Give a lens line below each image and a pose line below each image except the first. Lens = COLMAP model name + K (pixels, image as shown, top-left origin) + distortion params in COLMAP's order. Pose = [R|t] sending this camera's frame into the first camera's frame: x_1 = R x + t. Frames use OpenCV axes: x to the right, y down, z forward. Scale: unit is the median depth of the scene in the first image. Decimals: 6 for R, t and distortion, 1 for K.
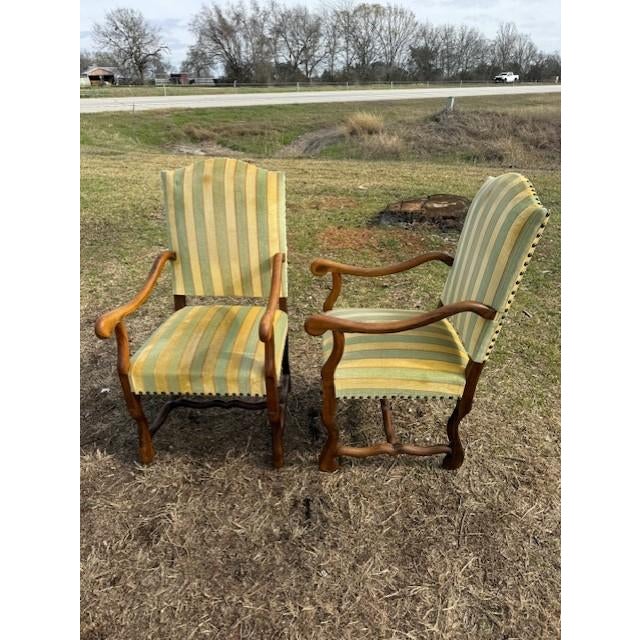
lens RADIAL K [[452.5, 0, 334.7], [0, 452.5, 319.4], [0, 0, 1]] dist [0.002427, -0.003895]
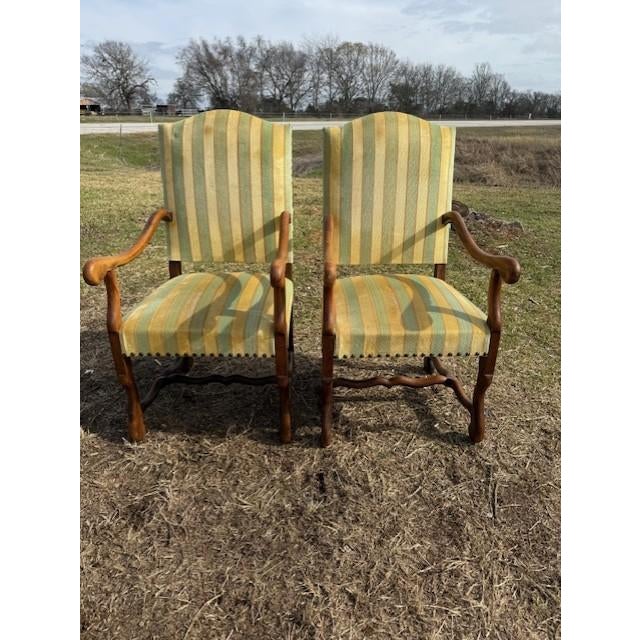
lens RADIAL K [[451.2, 0, 338.5], [0, 451.2, 320.2], [0, 0, 1]] dist [-0.000414, -0.006221]
pose [[0.999071, -0.005197, 0.042783, -0.049917], [0.007782, 0.998140, -0.060472, 0.120363], [-0.042389, 0.060748, 0.997253, 0.078871]]
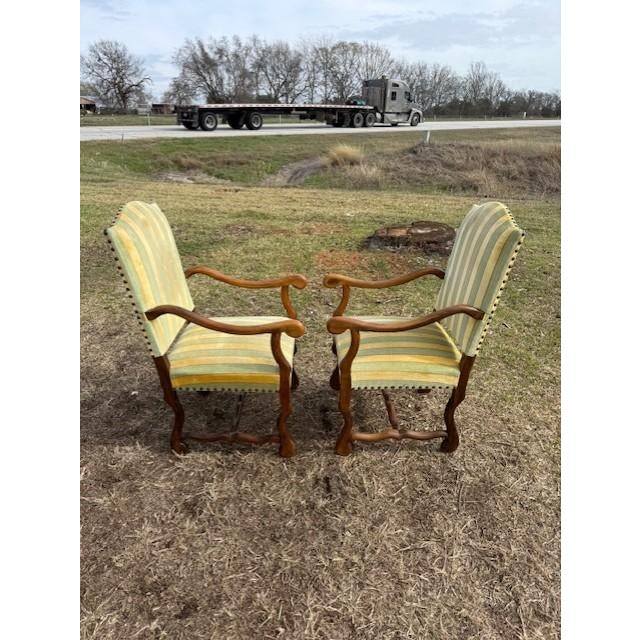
lens RADIAL K [[449.8, 0, 335.9], [0, 449.8, 322.6], [0, 0, 1]] dist [0.007407, -0.006754]
pose [[0.998864, -0.006481, 0.047200, -0.071860], [0.008811, 0.998744, -0.049332, 0.046579], [-0.046821, 0.049692, 0.997667, -0.135405]]
